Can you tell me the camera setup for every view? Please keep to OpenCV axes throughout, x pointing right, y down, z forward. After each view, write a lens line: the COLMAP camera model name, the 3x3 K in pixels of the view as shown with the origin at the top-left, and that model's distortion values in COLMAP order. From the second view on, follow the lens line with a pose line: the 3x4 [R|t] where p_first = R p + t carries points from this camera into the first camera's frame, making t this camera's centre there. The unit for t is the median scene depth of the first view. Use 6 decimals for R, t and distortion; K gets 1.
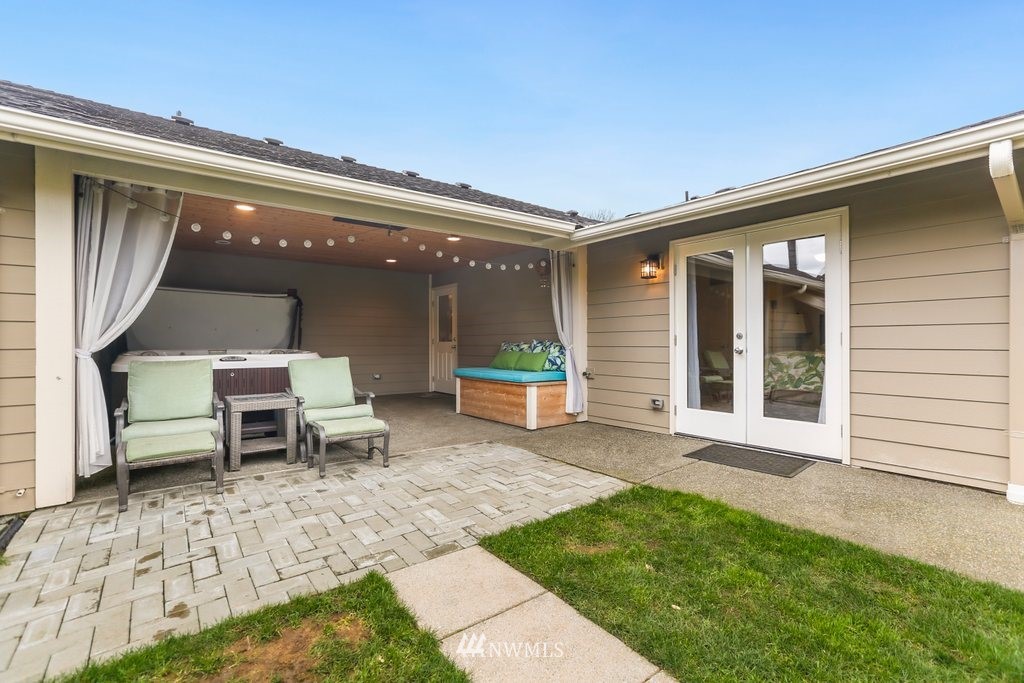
lens RADIAL K [[463.5, 0, 511.4], [0, 463.5, 339.0], [0, 0, 1]] dist [-0.029074, 0.012790]
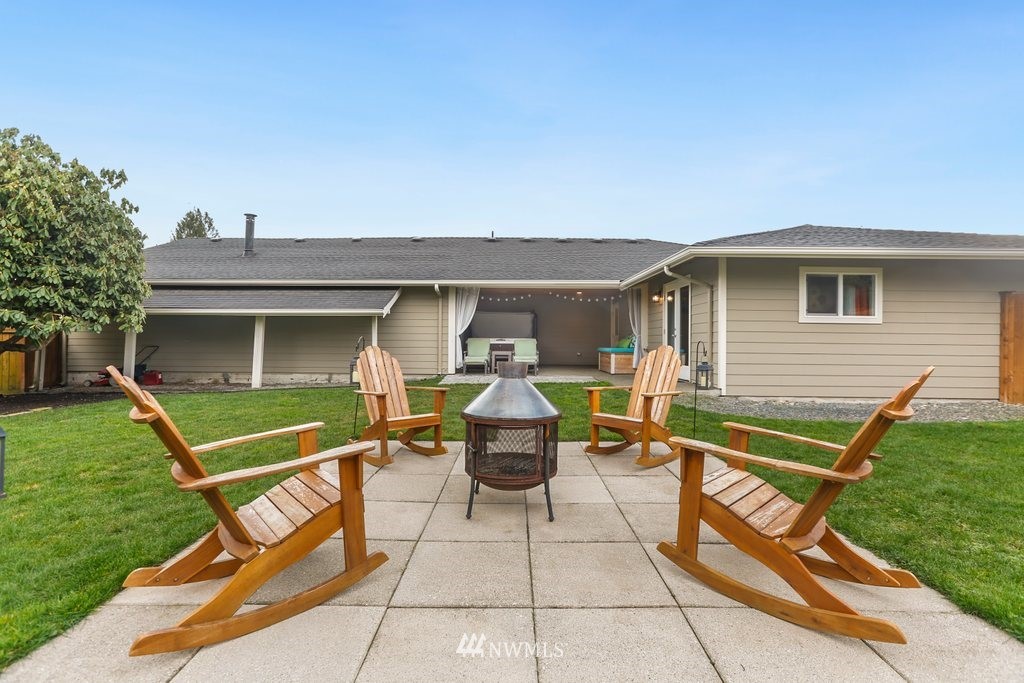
lens RADIAL K [[463.5, 0, 509.7], [0, 463.5, 338.9], [0, 0, 1]] dist [-0.029074, 0.012790]
pose [[0.800862, 0.002223, -0.598845, 1.137377], [-0.003048, 0.999995, -0.000363, 0.041516], [0.598842, 0.002116, 0.800865, -1.208086]]
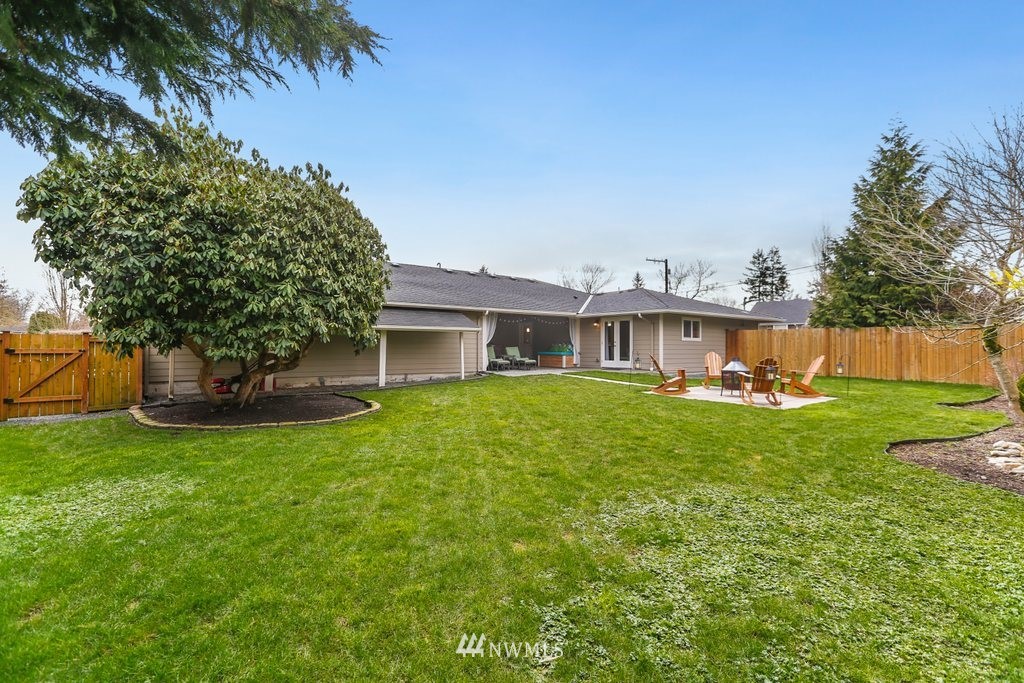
lens RADIAL K [[463.5, 0, 515.2], [0, 463.5, 343.4], [0, 0, 1]] dist [-0.029074, 0.012790]
pose [[0.999811, 0.007130, 0.018088, -0.482955], [-0.007119, 0.999974, -0.000656, 0.012111], [-0.018092, 0.000527, 0.999836, -3.108936]]
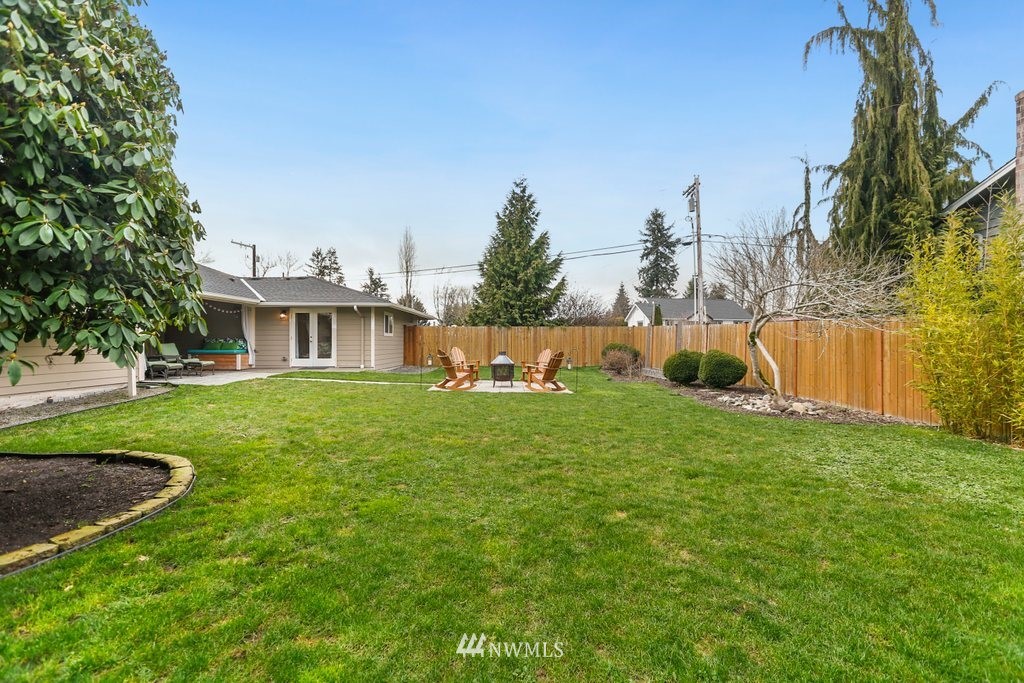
lens RADIAL K [[463.5, 0, 506.9], [0, 463.5, 341.6], [0, 0, 1]] dist [-0.029074, 0.012790]
pose [[0.588307, 0.003665, 0.808629, -1.484952], [-0.005709, 0.999984, -0.000379, 0.020586], [-0.808617, -0.004393, 0.588318, -2.304298]]
